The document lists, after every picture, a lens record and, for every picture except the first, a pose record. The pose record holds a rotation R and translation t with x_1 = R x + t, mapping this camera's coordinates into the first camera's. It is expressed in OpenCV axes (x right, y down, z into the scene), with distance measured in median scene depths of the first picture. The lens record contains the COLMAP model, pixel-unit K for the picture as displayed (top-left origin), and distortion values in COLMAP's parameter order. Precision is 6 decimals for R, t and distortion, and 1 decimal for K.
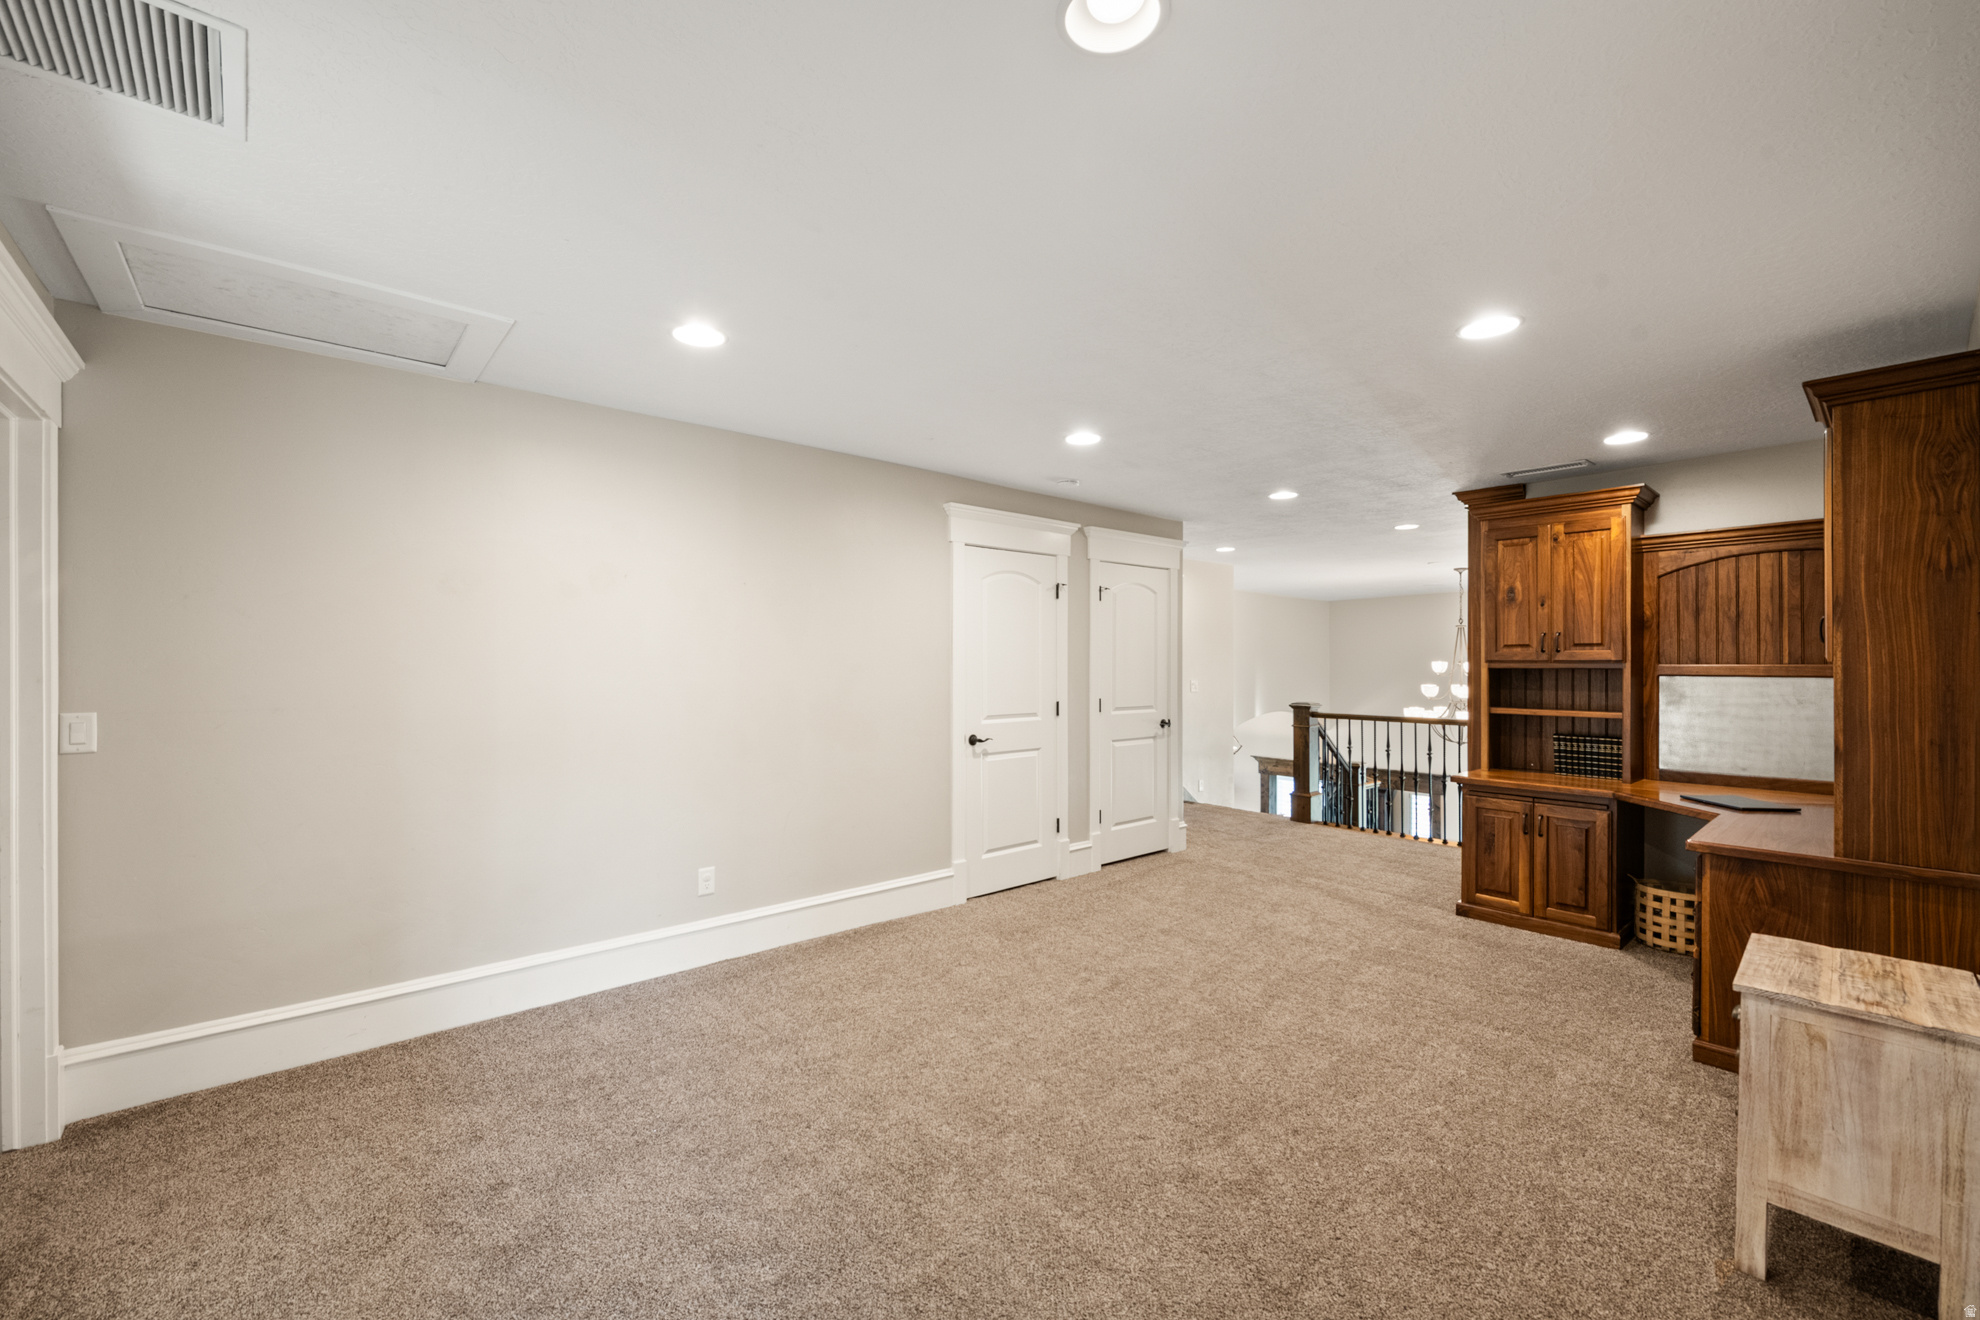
lens RADIAL K [[825.1, 0, 1007.2], [0, 825.1, 660.7], [0, 0, 1]] dist [-0.000286, -0.000150]
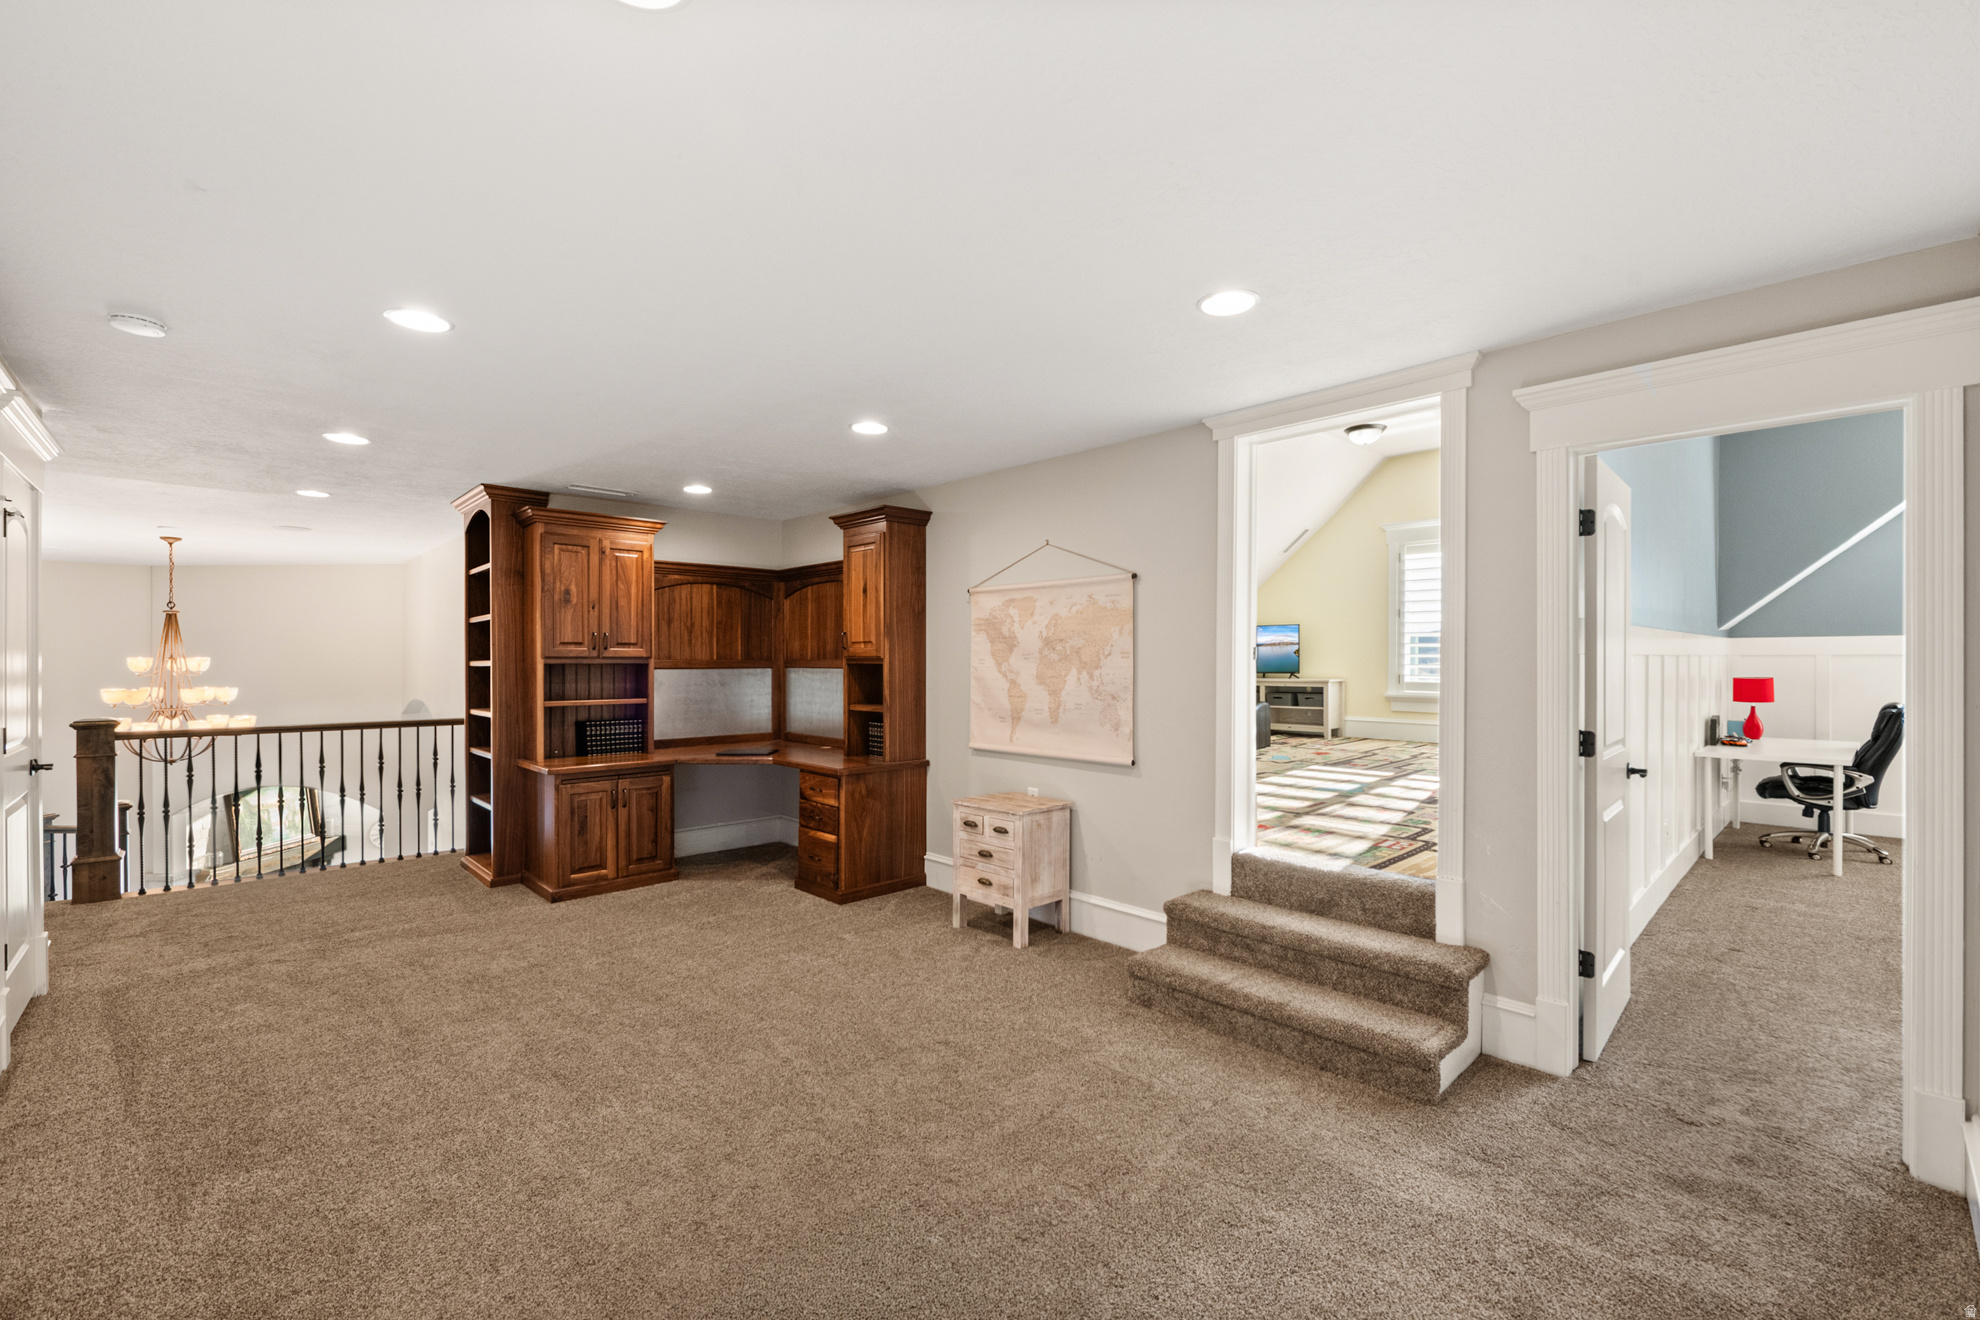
lens RADIAL K [[825.1, 0, 1007.2], [0, 825.1, 660.7], [0, 0, 1]] dist [-0.000286, -0.000150]
pose [[-0.045021, -0.001939, 0.998984, -0.522570], [-0.002885, 0.999994, 0.001811, 0.001522], [-0.998982, -0.002801, -0.045026, 0.490030]]
